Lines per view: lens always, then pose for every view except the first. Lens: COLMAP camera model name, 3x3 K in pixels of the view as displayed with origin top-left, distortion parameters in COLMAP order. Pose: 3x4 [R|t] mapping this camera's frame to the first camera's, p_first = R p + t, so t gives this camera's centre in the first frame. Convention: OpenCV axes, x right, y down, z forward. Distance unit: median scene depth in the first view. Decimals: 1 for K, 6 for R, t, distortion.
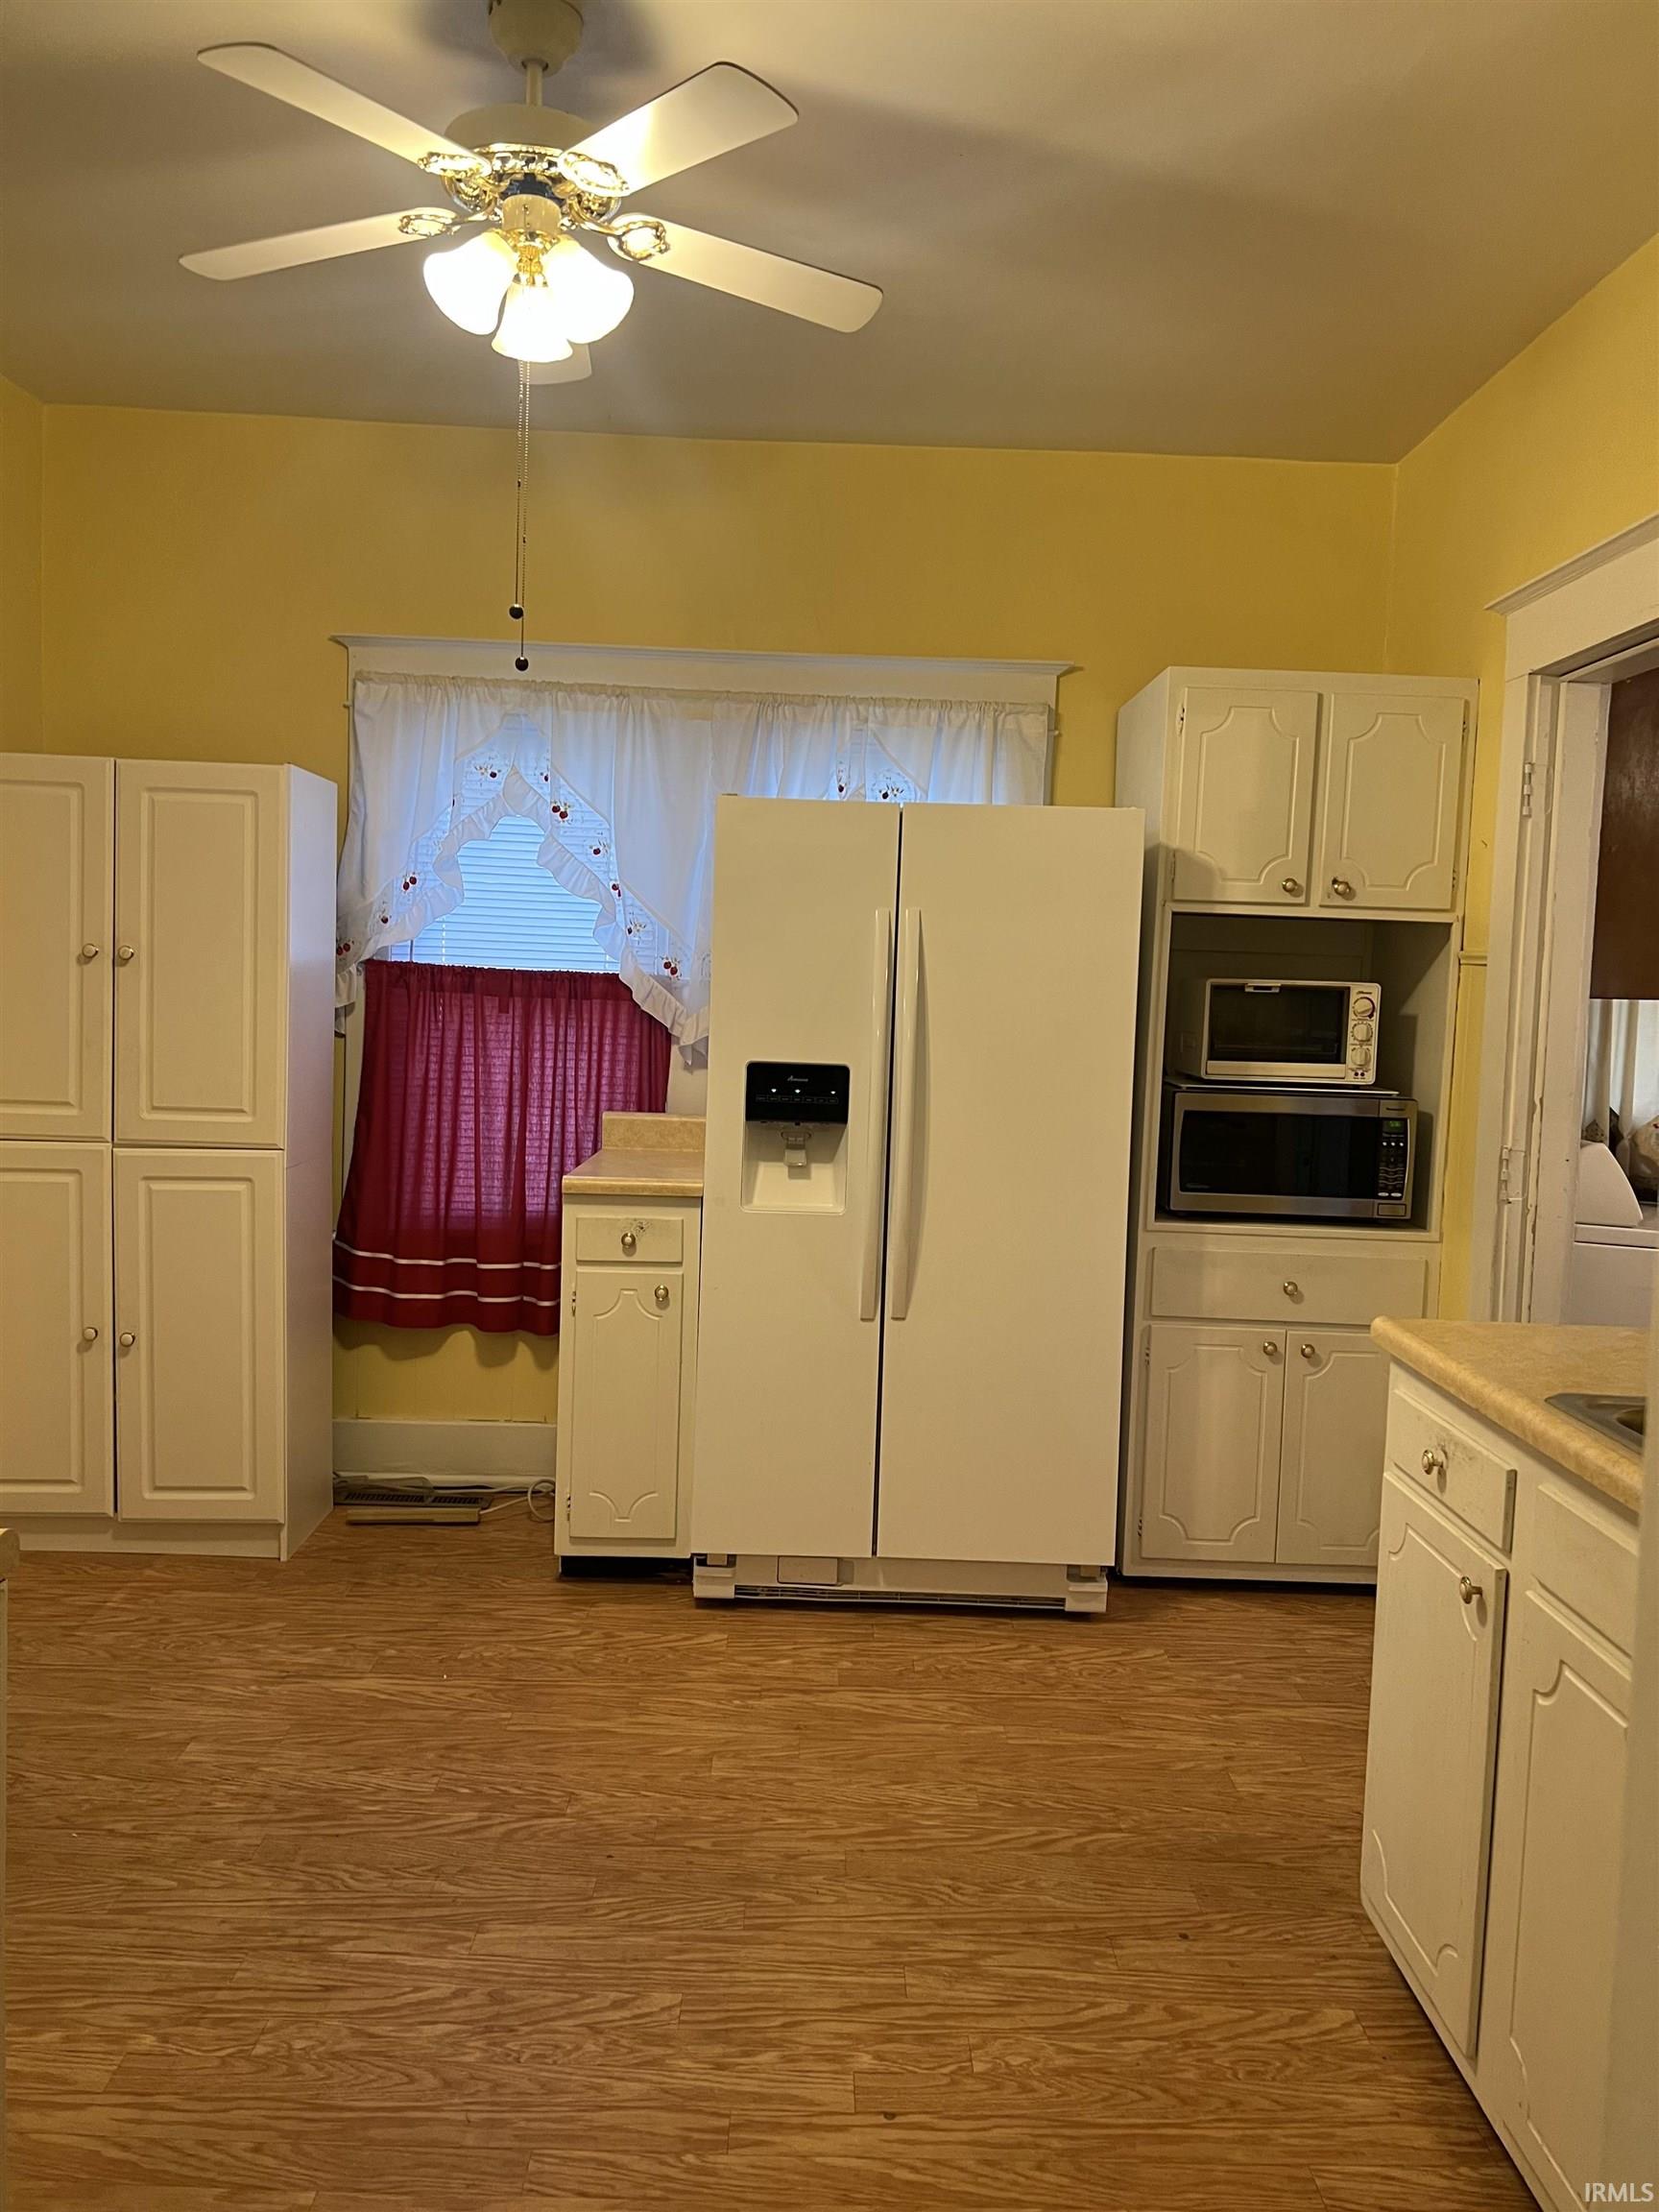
lens RADIAL K [[1646.7, 0, 840.4], [0, 1646.7, 1097.5], [0, 0, 1]] dist [0.060644, -0.073053]
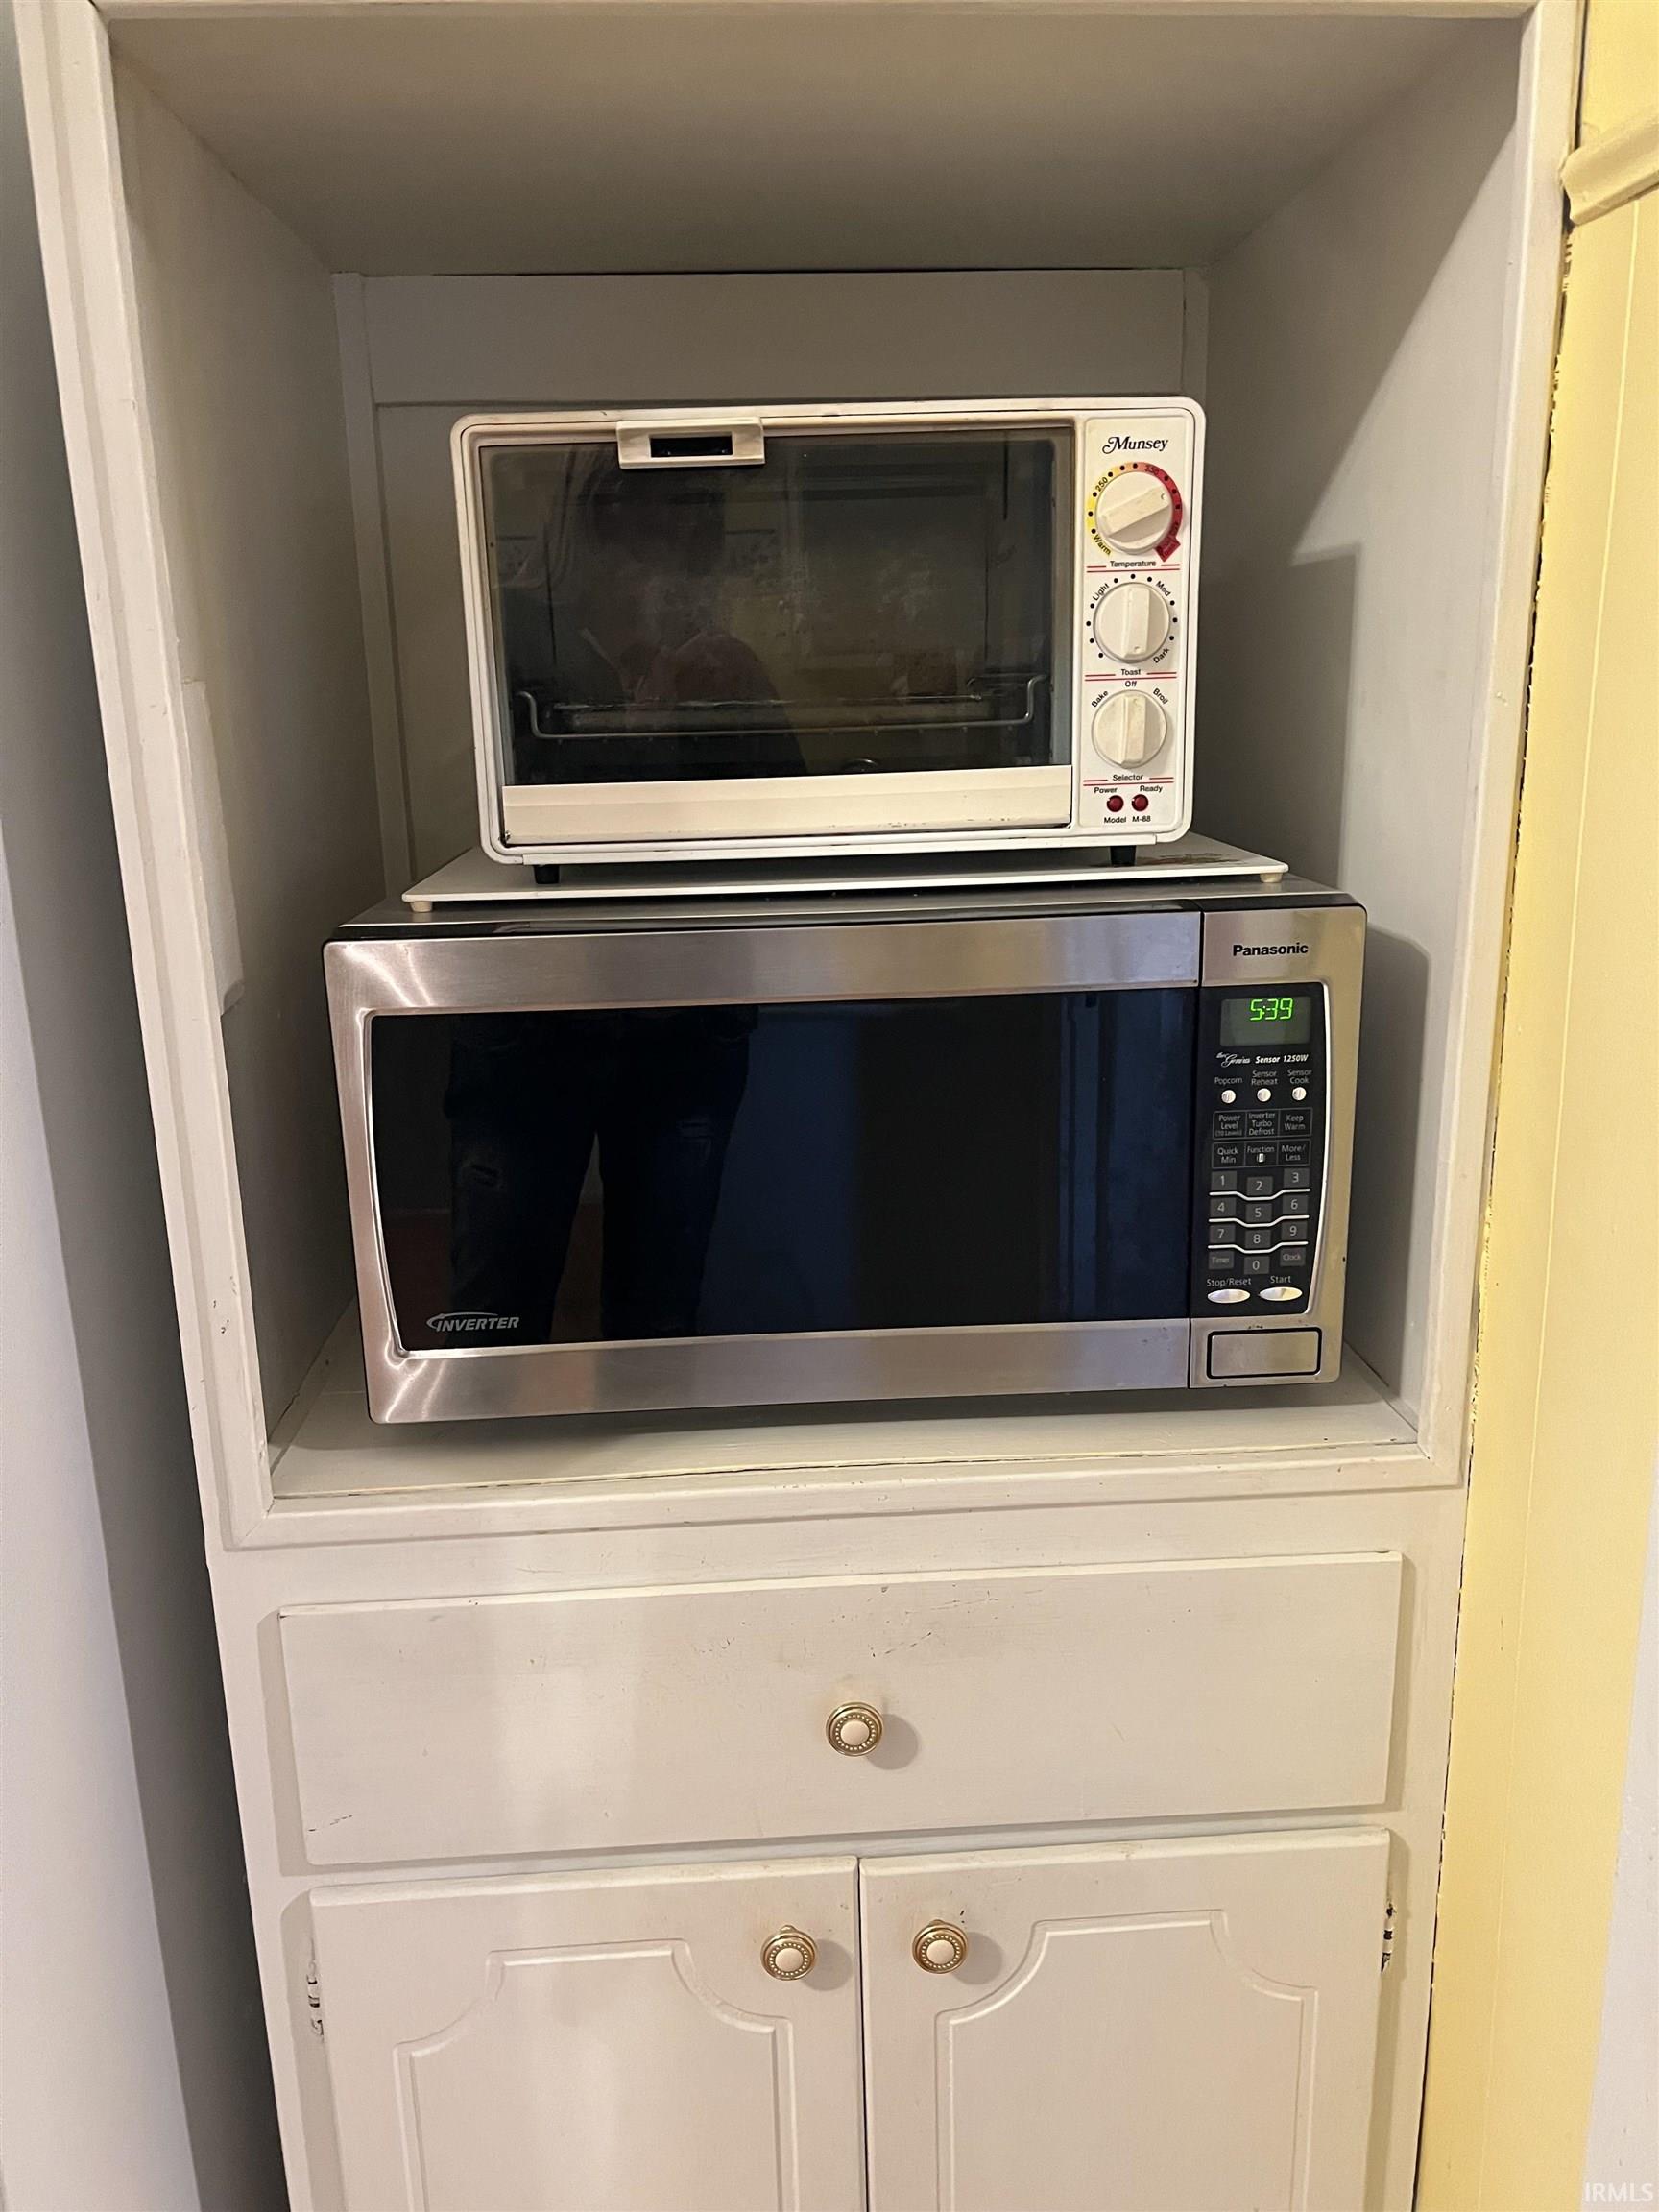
lens RADIAL K [[1646.7, 0, 818.8], [0, 1646.7, 1118.1], [0, 0, 1]] dist [0.060644, -0.073053]
pose [[0.996928, -0.073439, 0.027240, 0.259365], [0.067267, 0.980883, 0.182605, -0.016115], [-0.040130, -0.180212, 0.982809, 0.757581]]
